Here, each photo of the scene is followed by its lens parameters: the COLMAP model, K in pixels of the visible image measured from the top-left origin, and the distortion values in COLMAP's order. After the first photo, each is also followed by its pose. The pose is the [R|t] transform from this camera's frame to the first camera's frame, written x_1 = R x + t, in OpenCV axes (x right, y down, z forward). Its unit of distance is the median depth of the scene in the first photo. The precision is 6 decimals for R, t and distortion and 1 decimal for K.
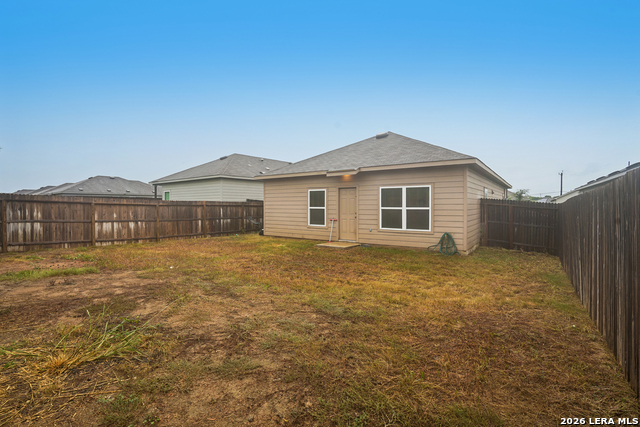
lens RADIAL K [[300.9, 0, 320.0], [0, 300.9, 213.5], [0, 0, 1]] dist [-0.063395, 0.025047]
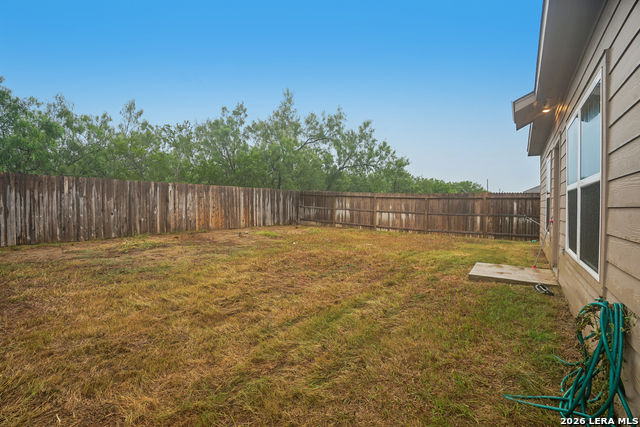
lens RADIAL K [[300.9, 0, 320.0], [0, 300.9, 213.5], [0, 0, 1]] dist [-0.063395, 0.025047]
pose [[0.026157, 0.045985, -0.998600, 0.487749], [-0.019254, 0.998779, 0.045489, -0.017030], [0.999472, 0.018037, 0.027011, 0.652699]]
